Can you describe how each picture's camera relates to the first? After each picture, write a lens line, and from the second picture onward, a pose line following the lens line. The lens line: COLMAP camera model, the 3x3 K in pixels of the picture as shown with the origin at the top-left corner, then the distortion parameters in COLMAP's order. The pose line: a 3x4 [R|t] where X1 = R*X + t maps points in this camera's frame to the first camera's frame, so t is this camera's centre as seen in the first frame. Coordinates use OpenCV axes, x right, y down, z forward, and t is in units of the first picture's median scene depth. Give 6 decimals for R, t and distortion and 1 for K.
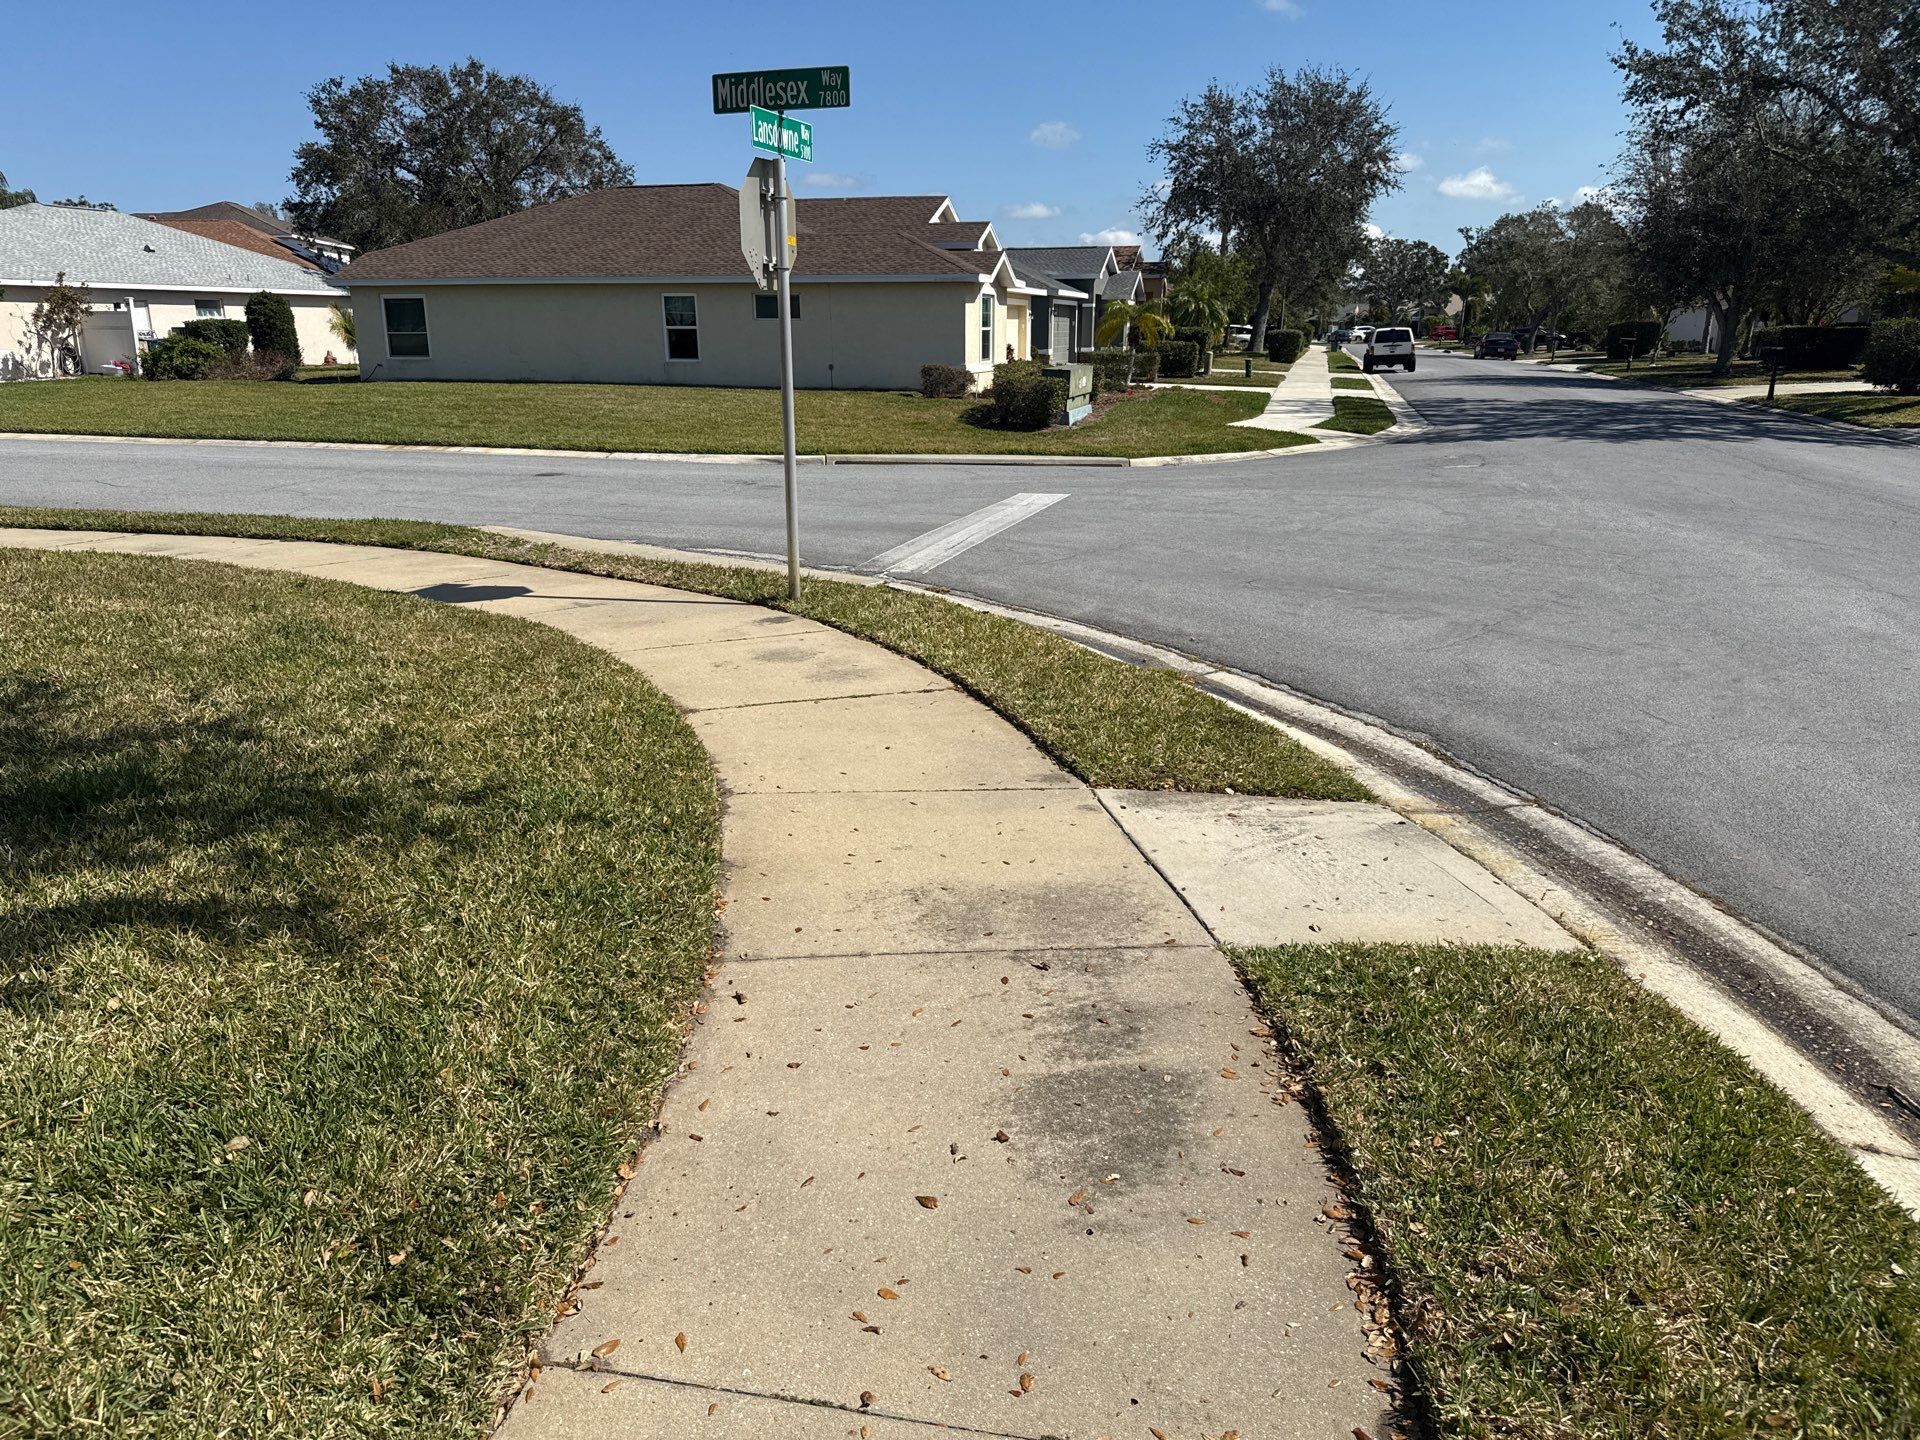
lens RADIAL K [[1350.0, 0, 970.9], [0, 1350.0, 717.9], [0, 0, 1]] dist [0.027588, -0.035439]
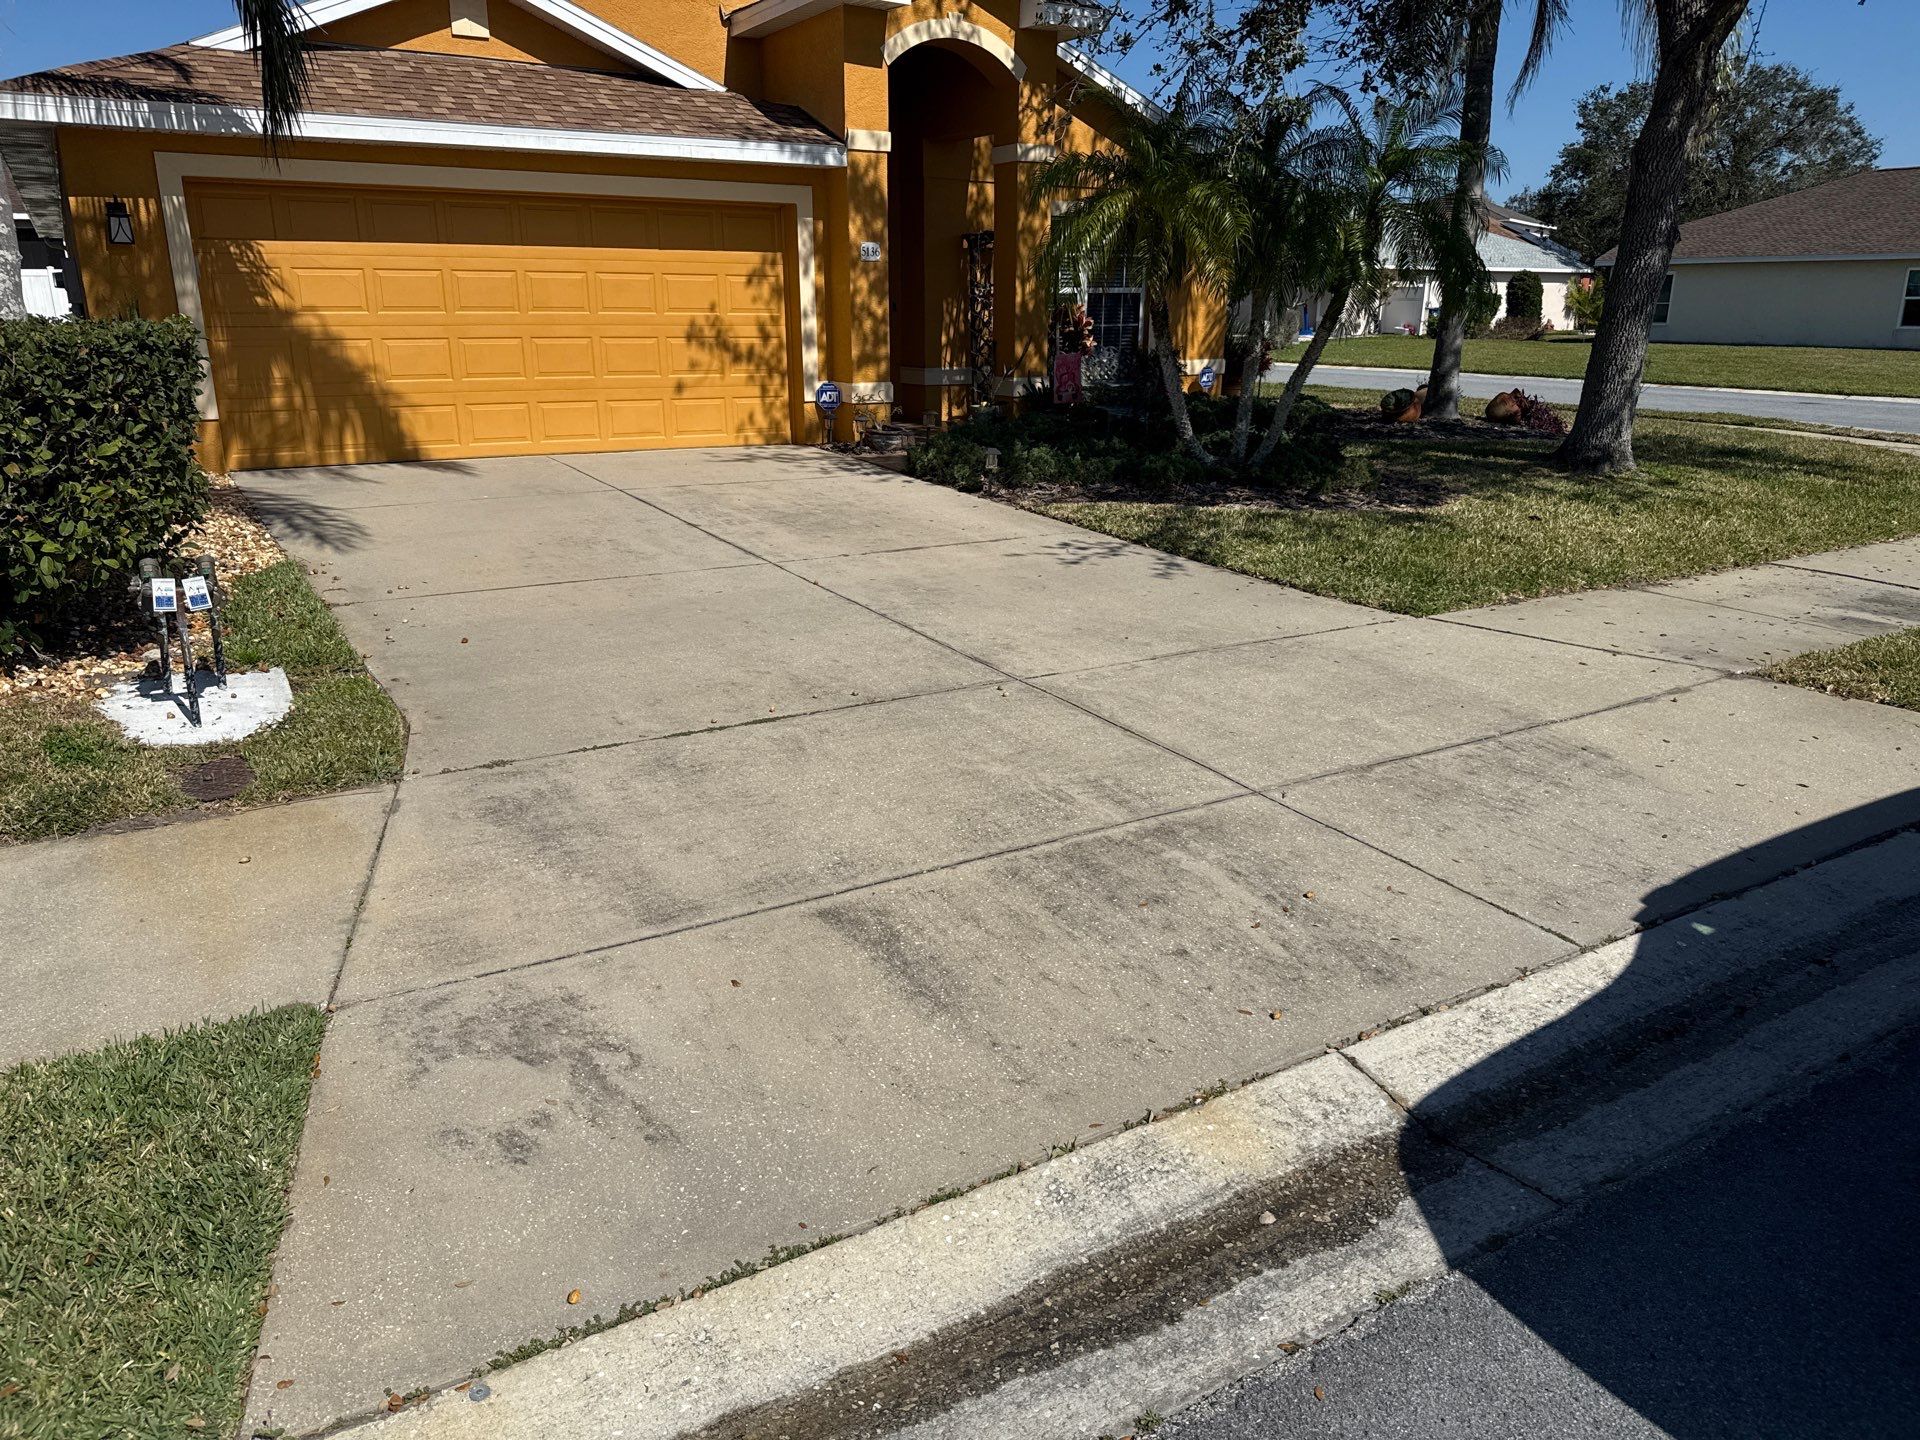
lens RADIAL K [[1350.0, 0, 930.6], [0, 1350.0, 708.4], [0, 0, 1]] dist [0.027588, -0.035439]
pose [[0.707549, 0.203908, -0.676607, 0.026665], [-0.196253, 0.976501, 0.089058, 0.086134], [0.678866, 0.069774, 0.730939, -0.291375]]
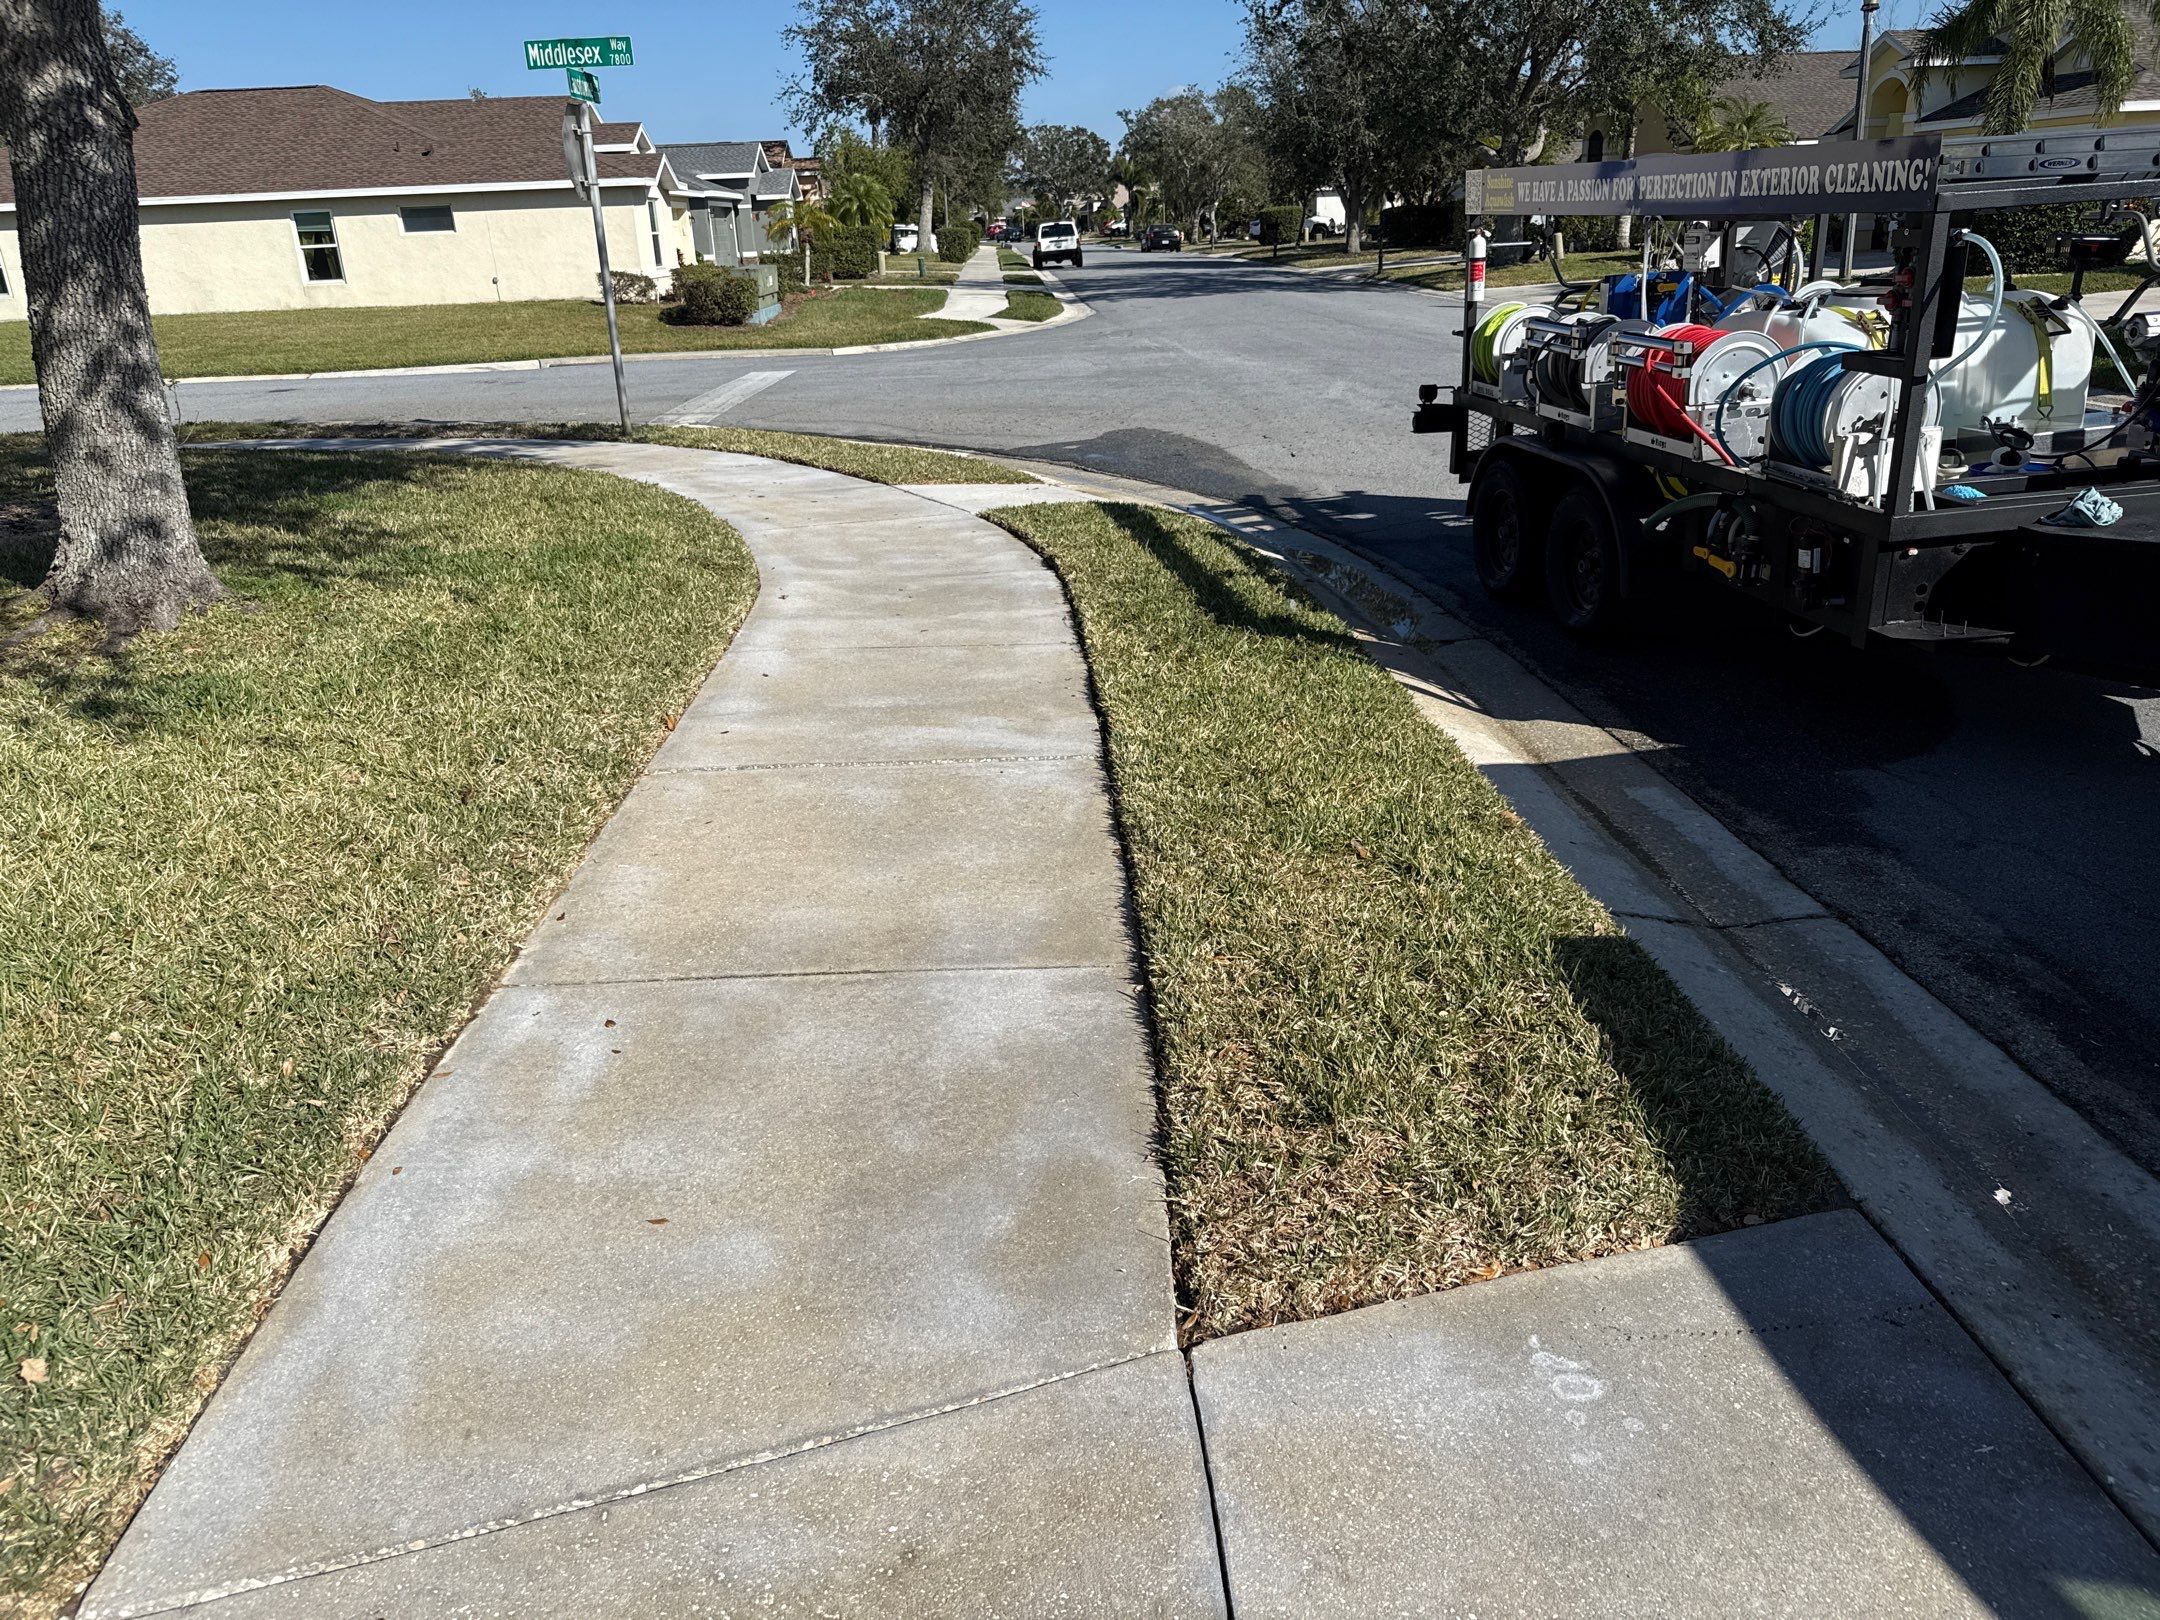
lens RADIAL K [[1518.8, 0, 1084.0], [0, 1518.8, 803.3], [0, 0, 1]] dist [0.027588, -0.035439]
pose [[0.954101, -0.138730, 0.265416, -0.037539], [0.117684, 0.988621, 0.093695, 0.047008], [-0.275394, -0.058159, 0.959571, -0.153173]]
